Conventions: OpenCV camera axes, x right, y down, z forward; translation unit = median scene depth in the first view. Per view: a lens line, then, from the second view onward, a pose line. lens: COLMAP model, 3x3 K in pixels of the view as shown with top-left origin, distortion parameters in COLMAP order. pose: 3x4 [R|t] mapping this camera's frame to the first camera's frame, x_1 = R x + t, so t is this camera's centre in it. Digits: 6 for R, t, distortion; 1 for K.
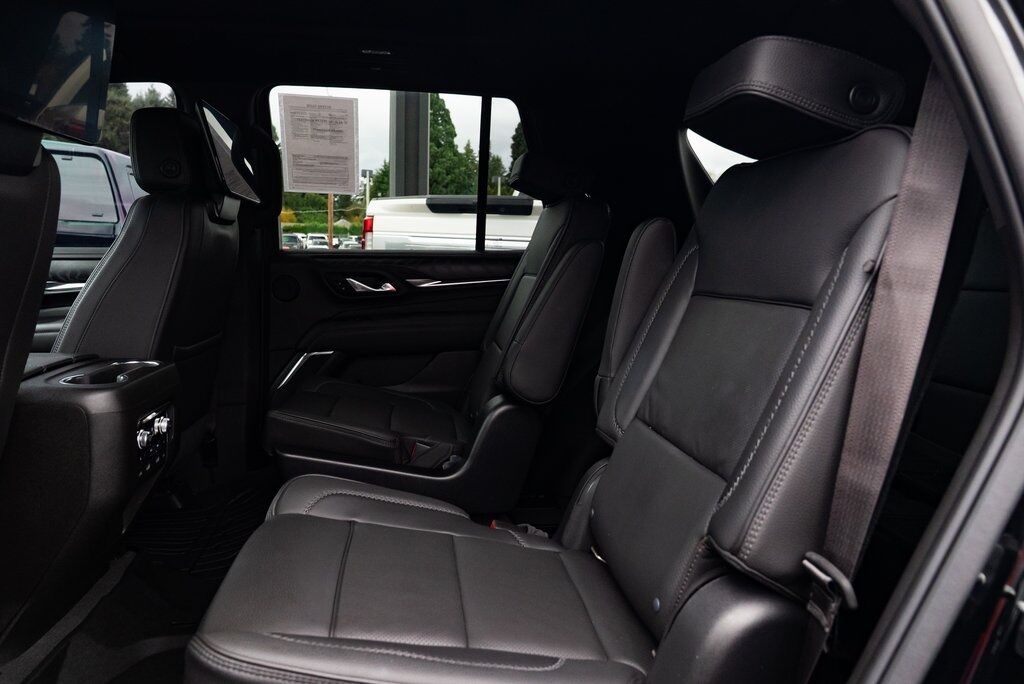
lens RADIAL K [[696.4, 0, 513.9], [0, 696.4, 347.1], [0, 0, 1]] dist [-0.040048, 0.024886]
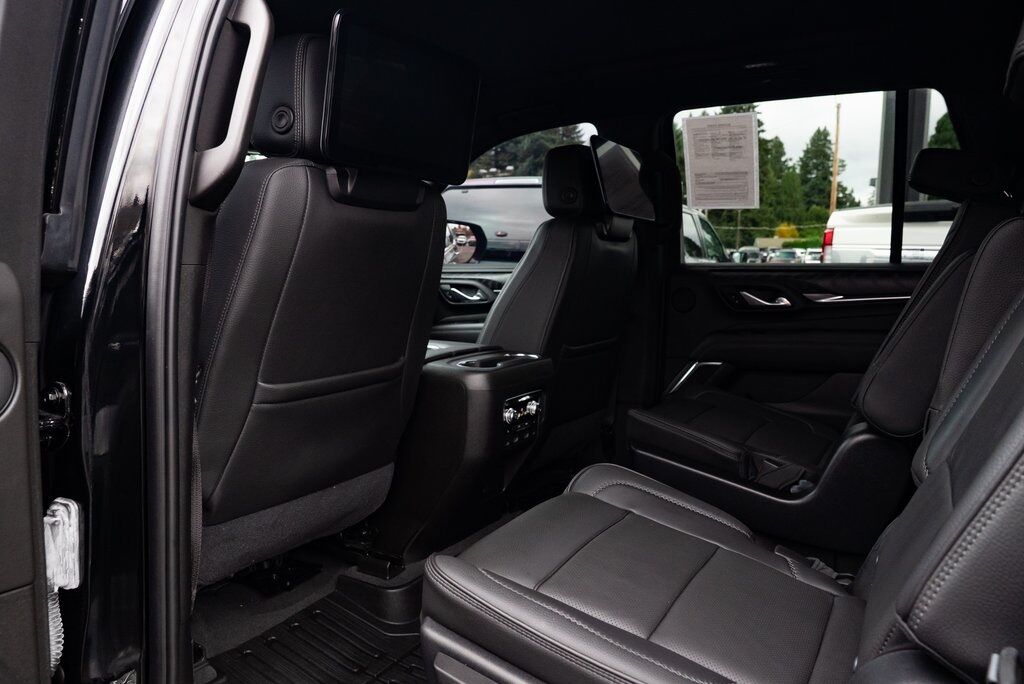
lens RADIAL K [[696.4, 0, 513.1], [0, 696.4, 347.5], [0, 0, 1]] dist [-0.040048, 0.024886]
pose [[0.767871, 0.062914, -0.637508, 0.209663], [-0.077184, 0.997002, 0.005424, 0.002933], [0.635938, 0.045040, 0.770425, 0.025571]]
